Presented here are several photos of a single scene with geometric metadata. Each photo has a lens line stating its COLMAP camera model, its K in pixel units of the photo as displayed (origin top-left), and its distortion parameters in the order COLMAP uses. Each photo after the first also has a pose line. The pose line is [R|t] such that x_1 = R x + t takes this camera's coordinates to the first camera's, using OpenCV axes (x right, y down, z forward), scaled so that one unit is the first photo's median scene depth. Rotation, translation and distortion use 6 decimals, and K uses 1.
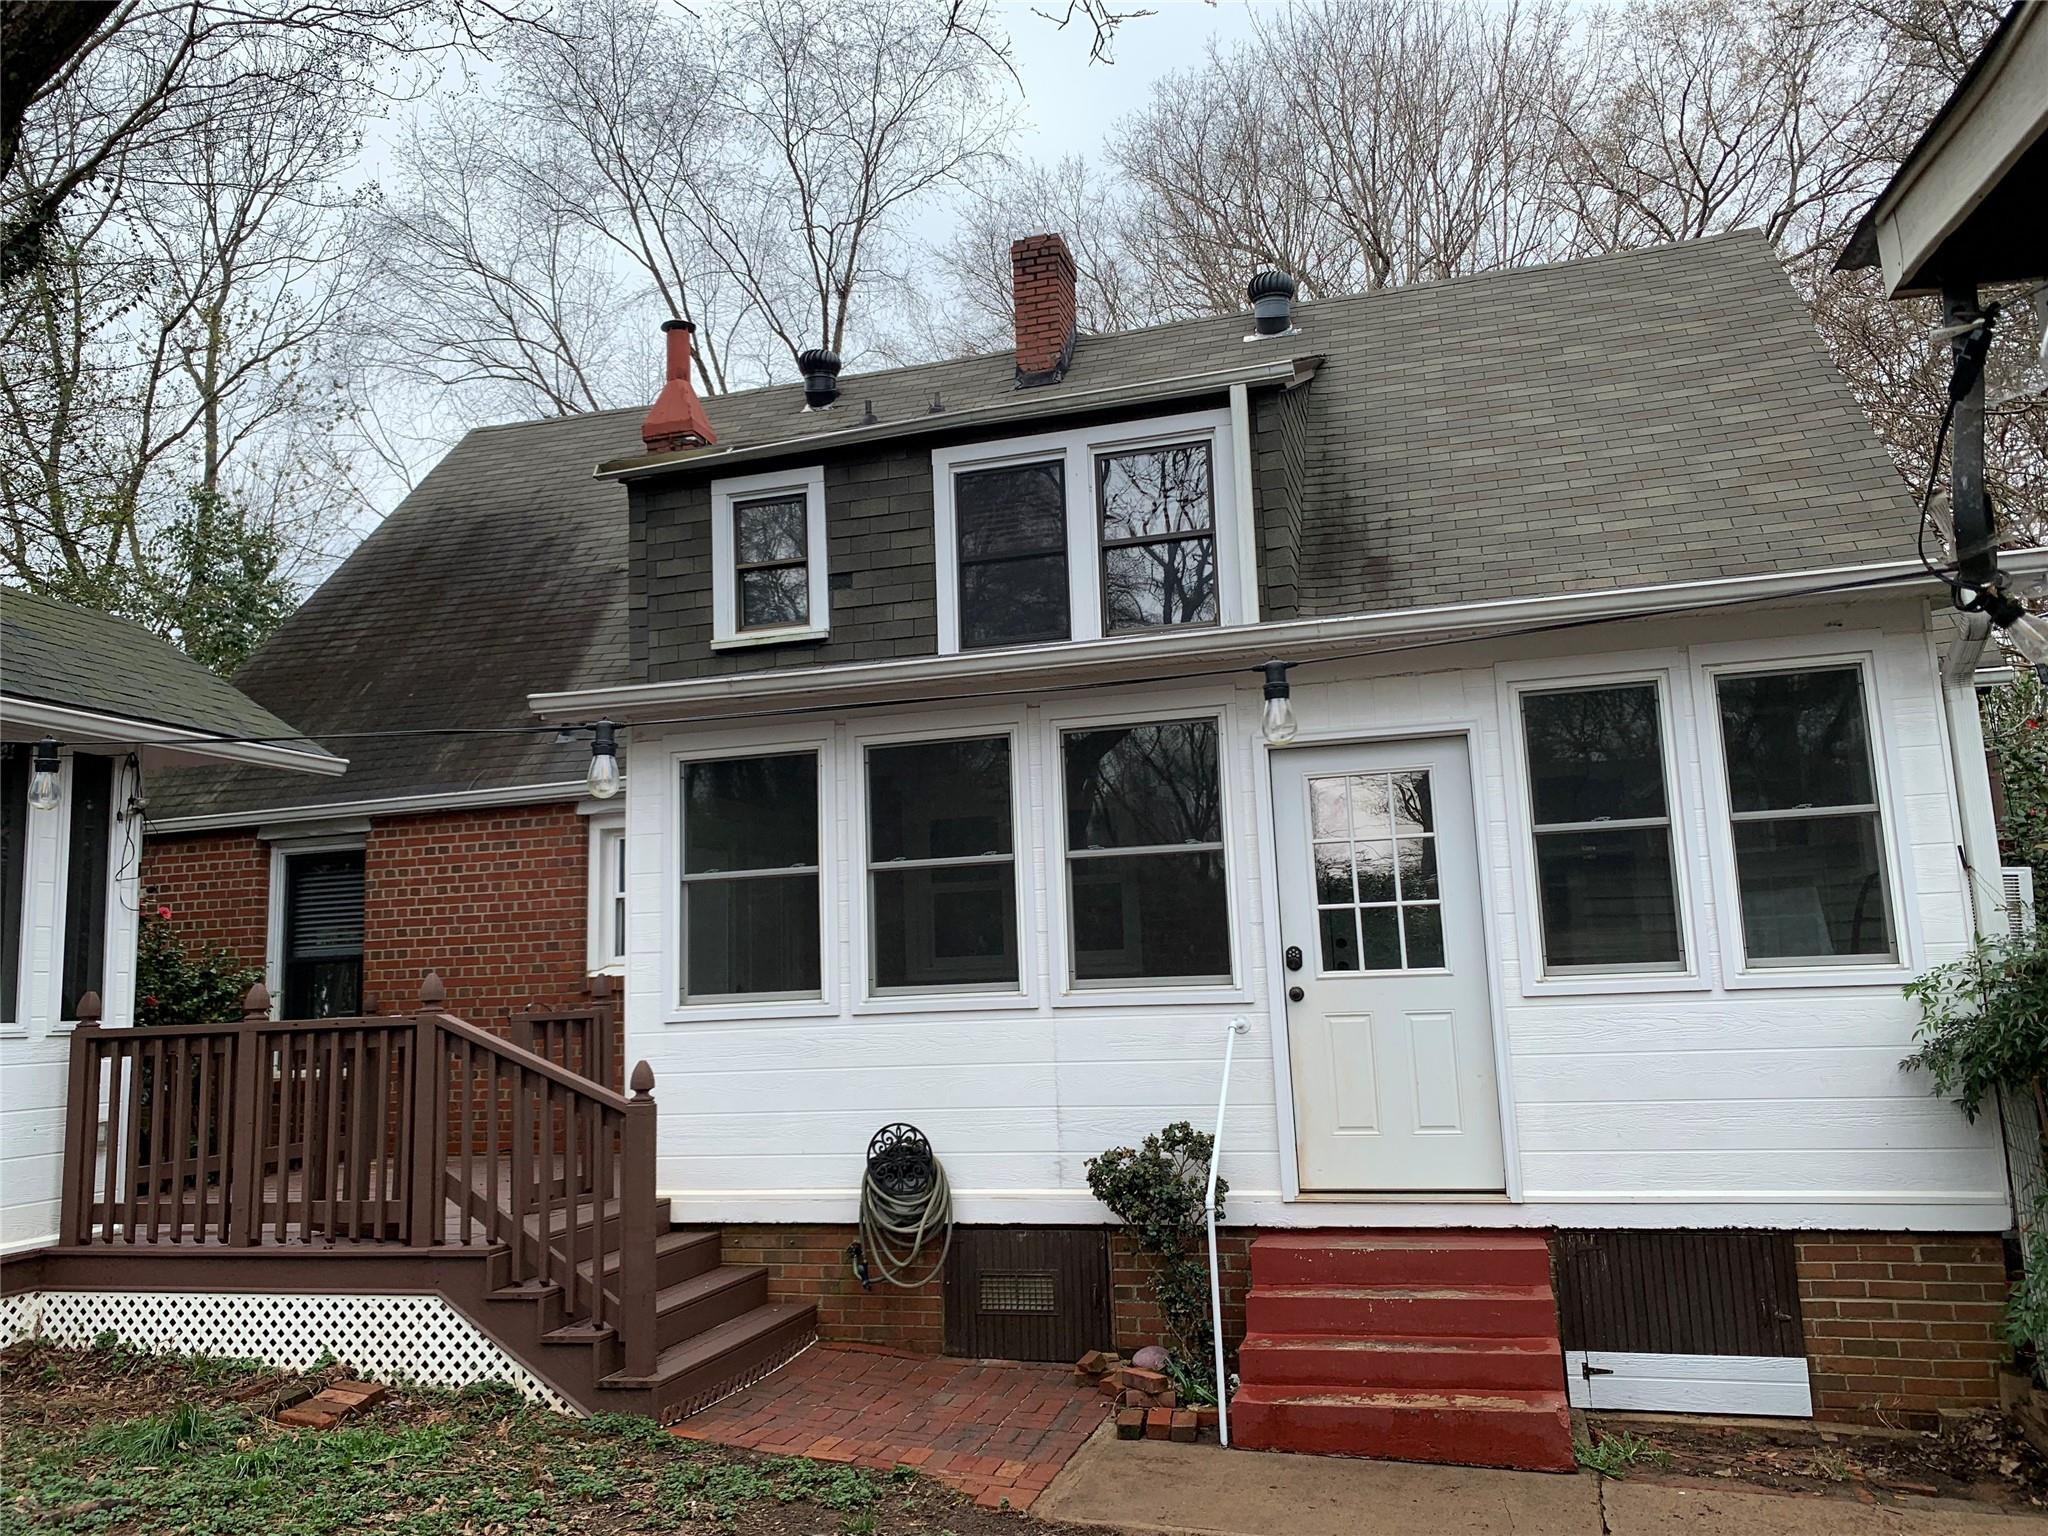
lens RADIAL K [[1579.8, 0, 1024.0], [0, 1579.8, 768.0], [0, 0, 1]] dist [0.071032, -0.078026]
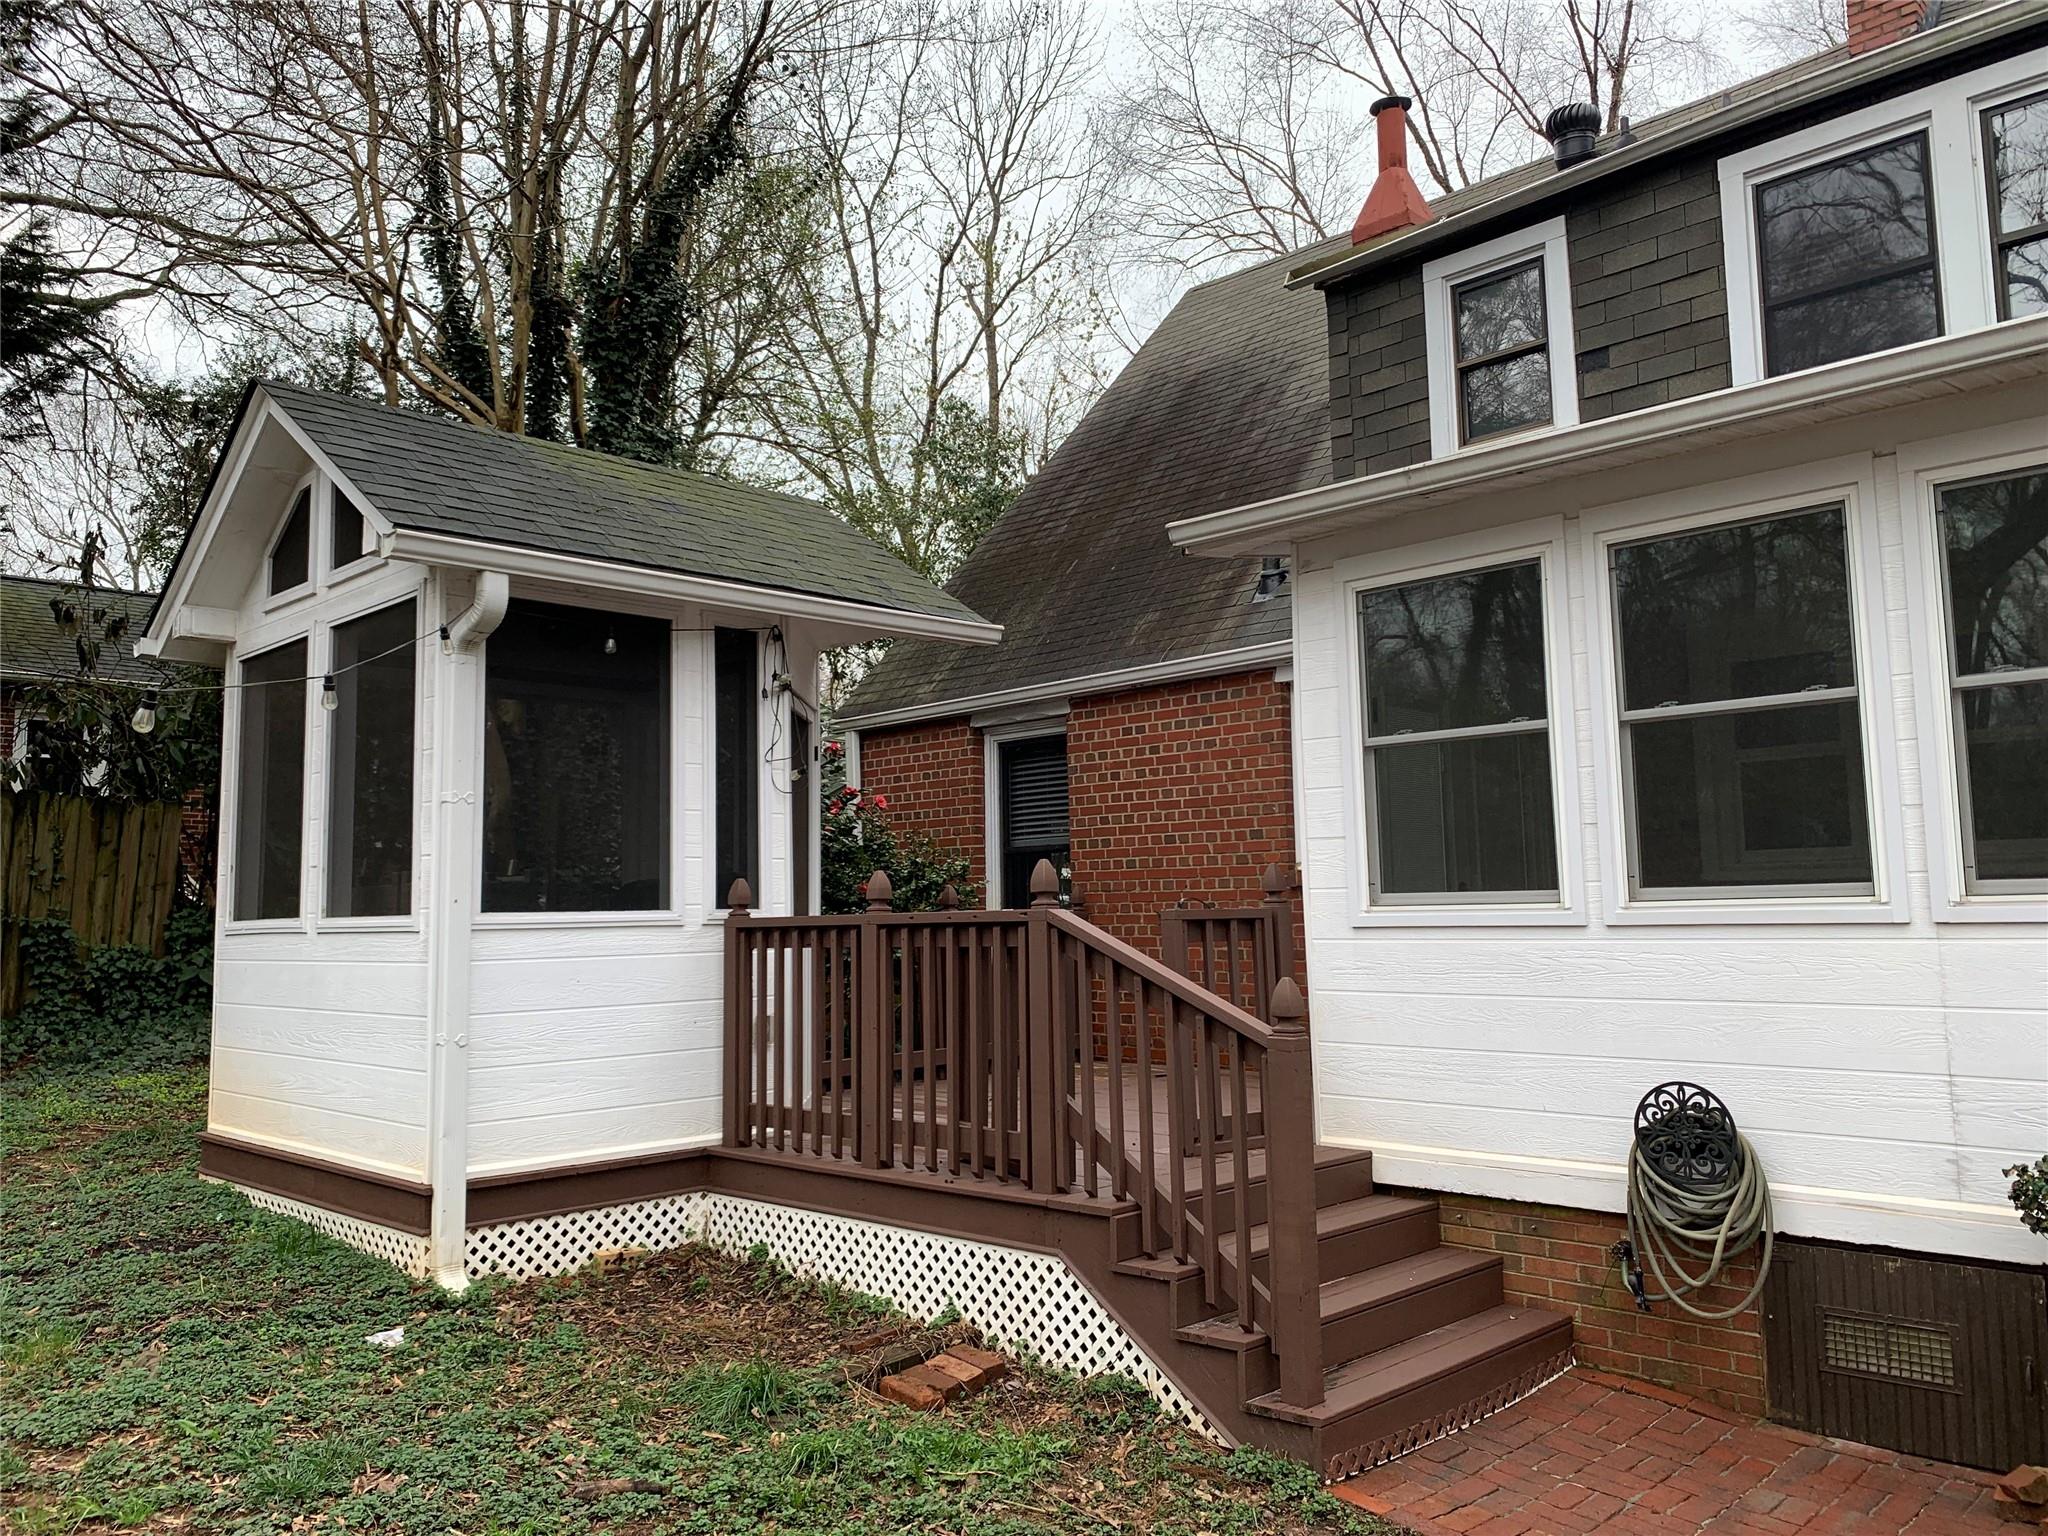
lens RADIAL K [[1547.0, 0, 1016.4], [0, 1547.0, 756.8], [0, 0, 1]] dist [0.045252, -0.046954]
pose [[0.872589, -0.030550, -0.487499, 0.004049], [0.057527, 0.997524, 0.040459, 0.037948], [0.485056, -0.063348, 0.872186, 0.273904]]
